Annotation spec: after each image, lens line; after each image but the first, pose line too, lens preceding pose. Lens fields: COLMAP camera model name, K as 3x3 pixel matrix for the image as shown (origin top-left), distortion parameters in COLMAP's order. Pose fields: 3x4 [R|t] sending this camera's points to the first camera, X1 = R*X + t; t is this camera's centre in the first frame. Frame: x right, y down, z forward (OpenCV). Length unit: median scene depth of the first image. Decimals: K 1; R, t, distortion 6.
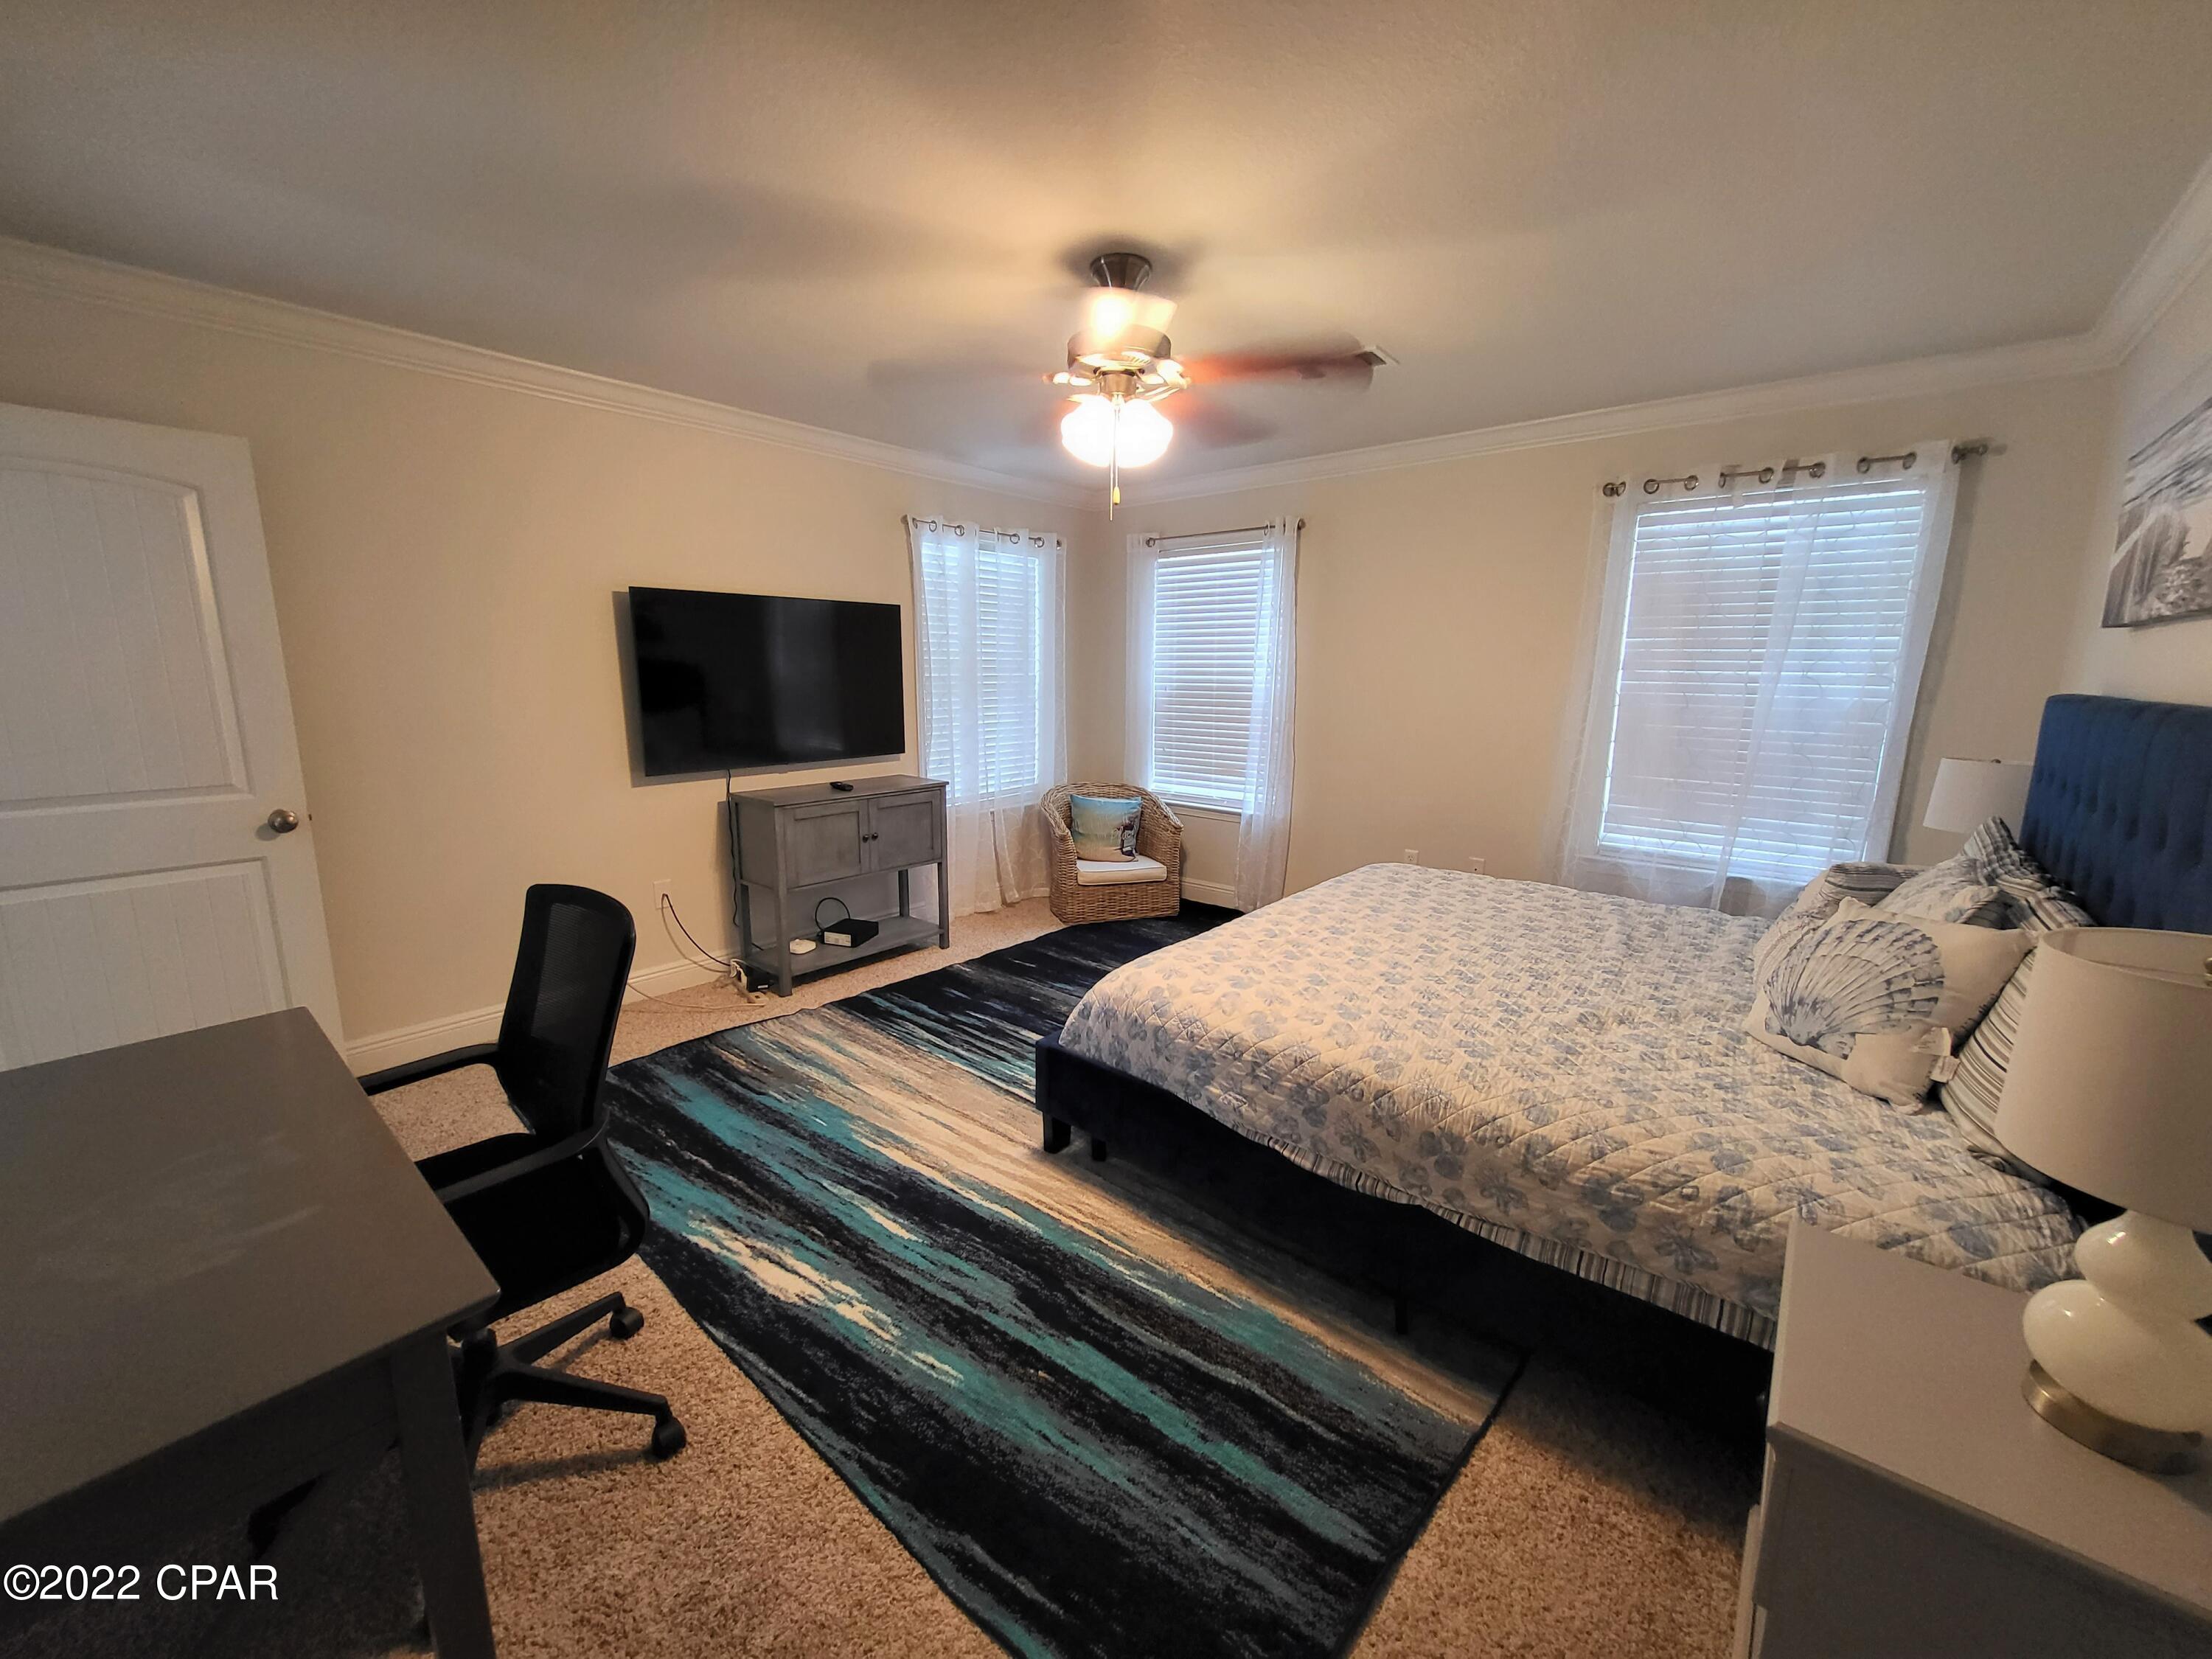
lens RADIAL K [[870.5, 0, 1093.8], [0, 870.5, 829.7], [0, 0, 1]] dist [-0.003839, 0.000067]
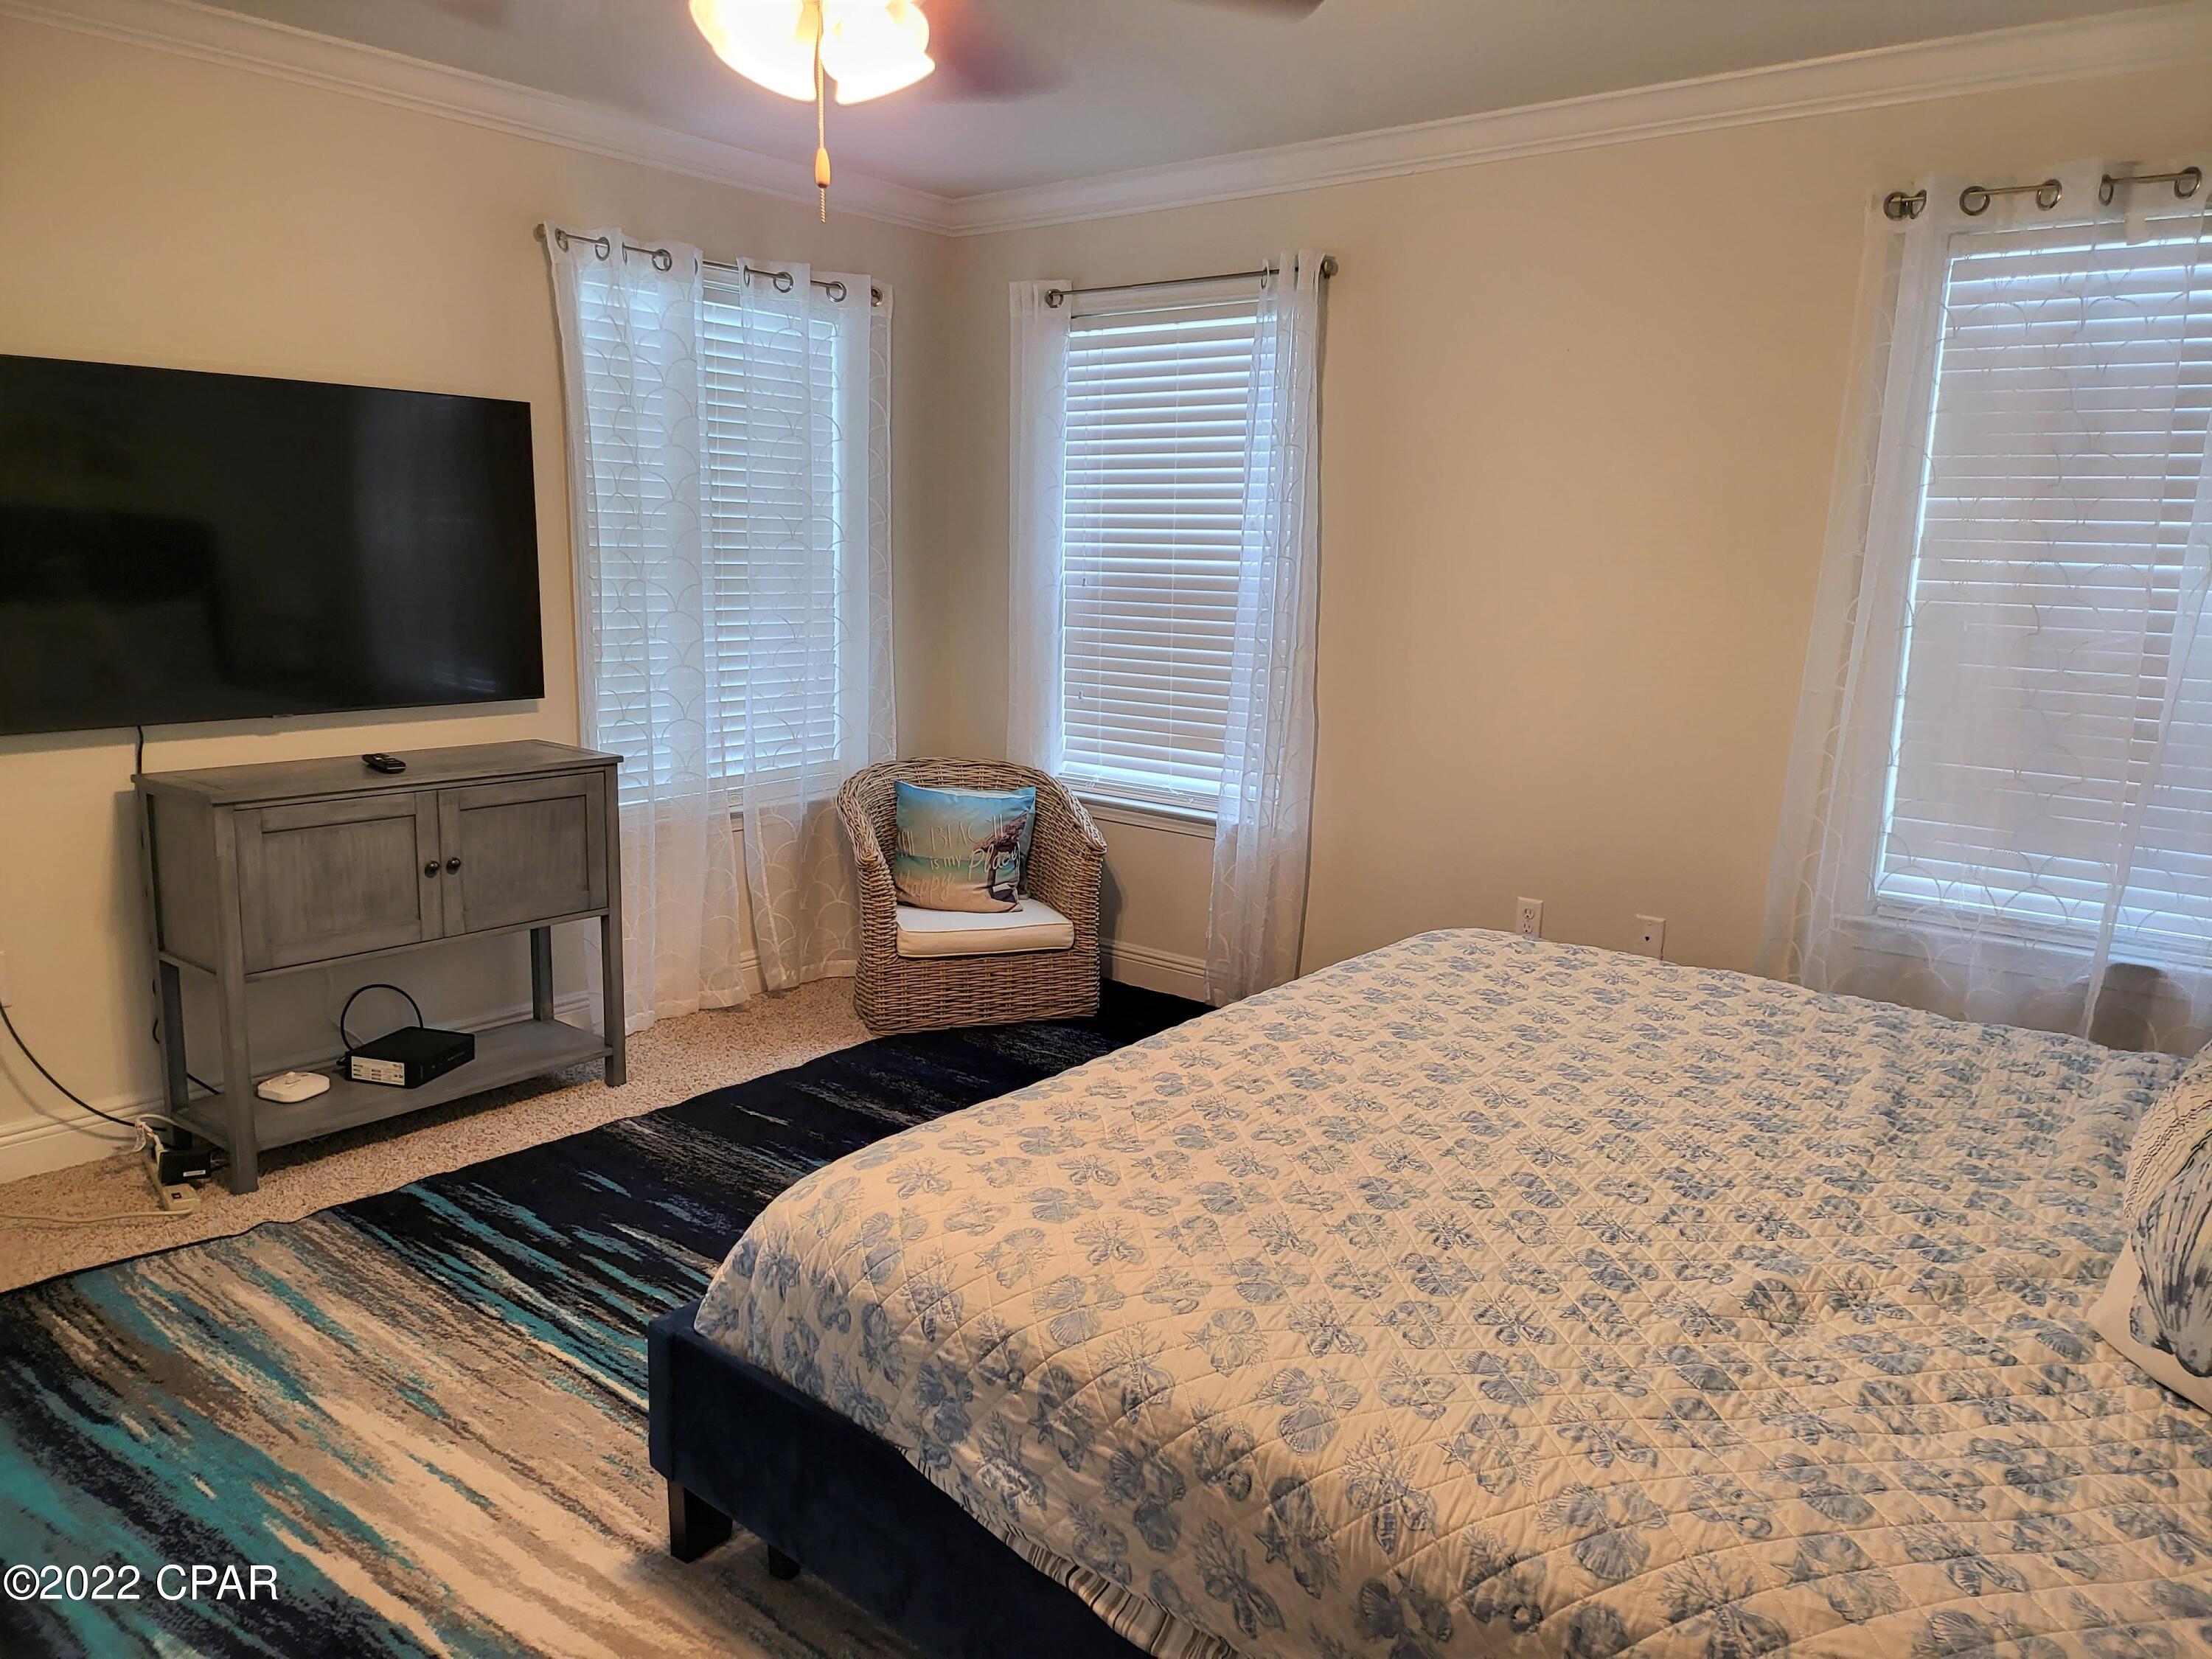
lens RADIAL K [[1551.9, 0, 1138.2], [0, 1551.9, 817.5], [0, 0, 1]] dist [0.061130, -0.067903]
pose [[0.998847, 0.011485, 0.046604, 0.157103], [-0.011063, 0.999896, -0.009301, -0.024702], [-0.046706, 0.008774, 0.998870, 0.142205]]
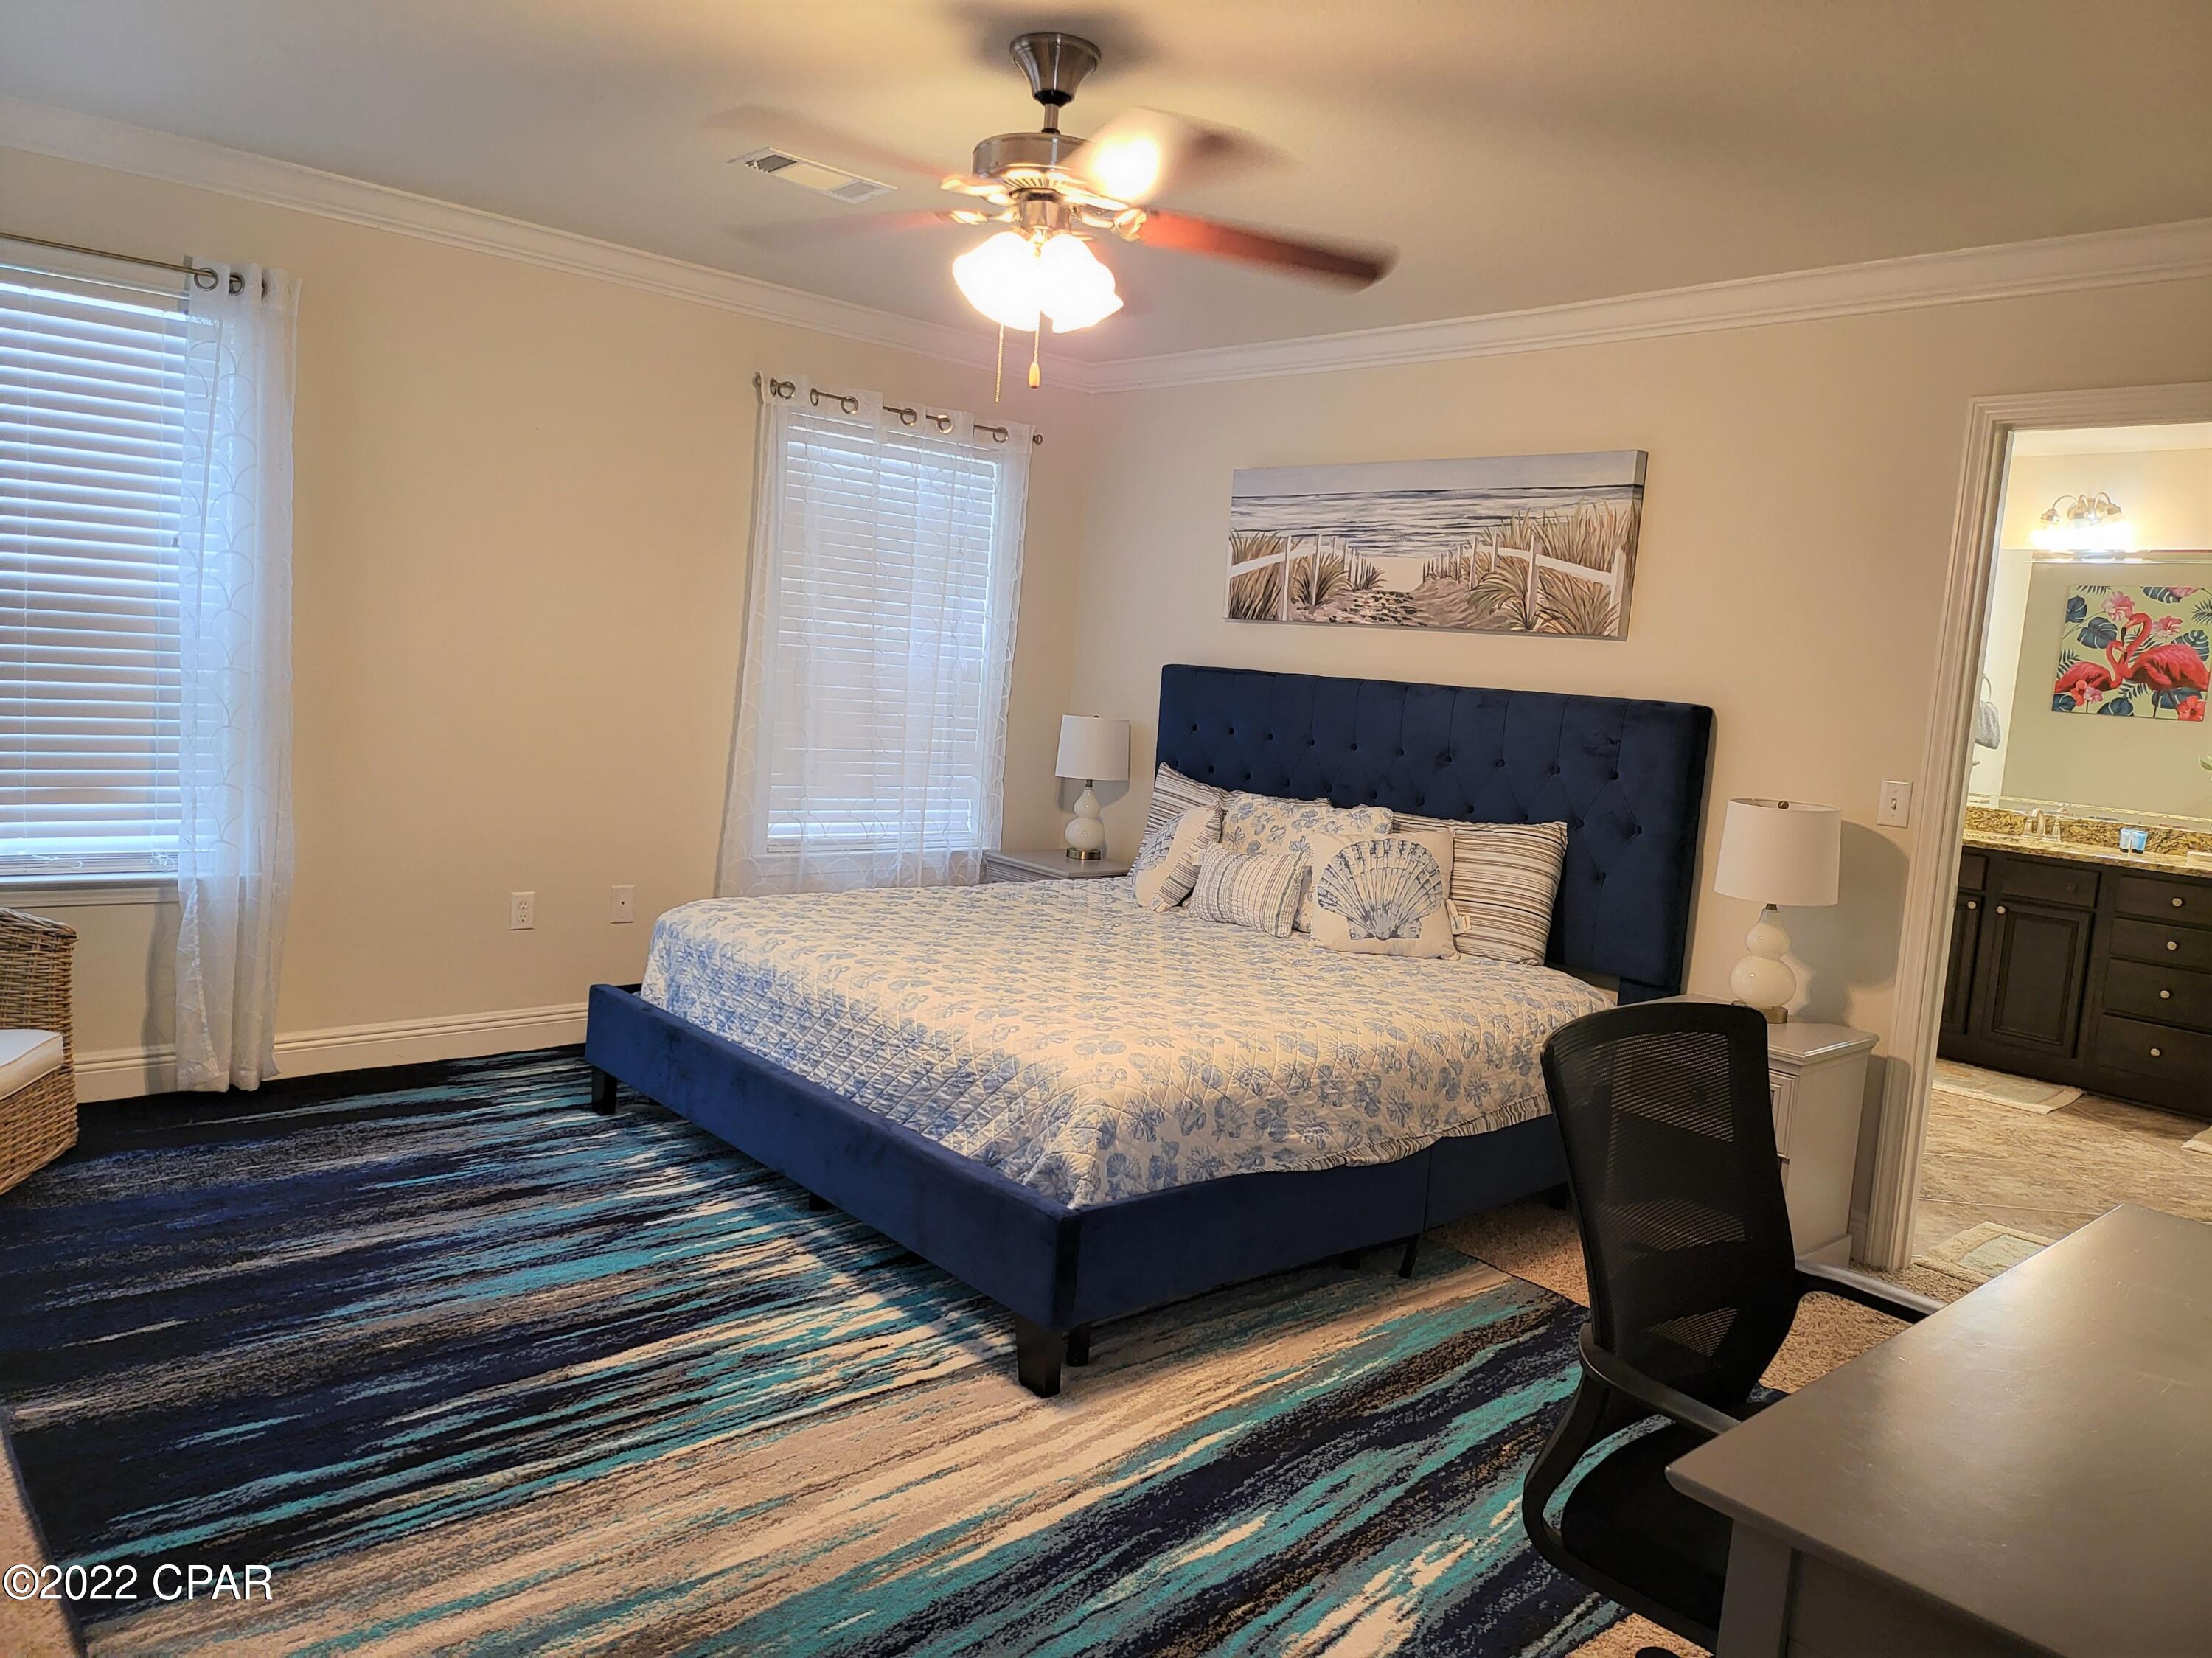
lens RADIAL K [[1551.1, 0, 1122.1], [0, 1551.1, 813.2], [0, 0, 1]] dist [0.063813, -0.068872]
pose [[0.121587, -0.097808, 0.987750, -1.156604], [0.107213, 0.990605, 0.084894, -0.139226], [-0.986774, 0.095577, 0.130931, 0.791470]]
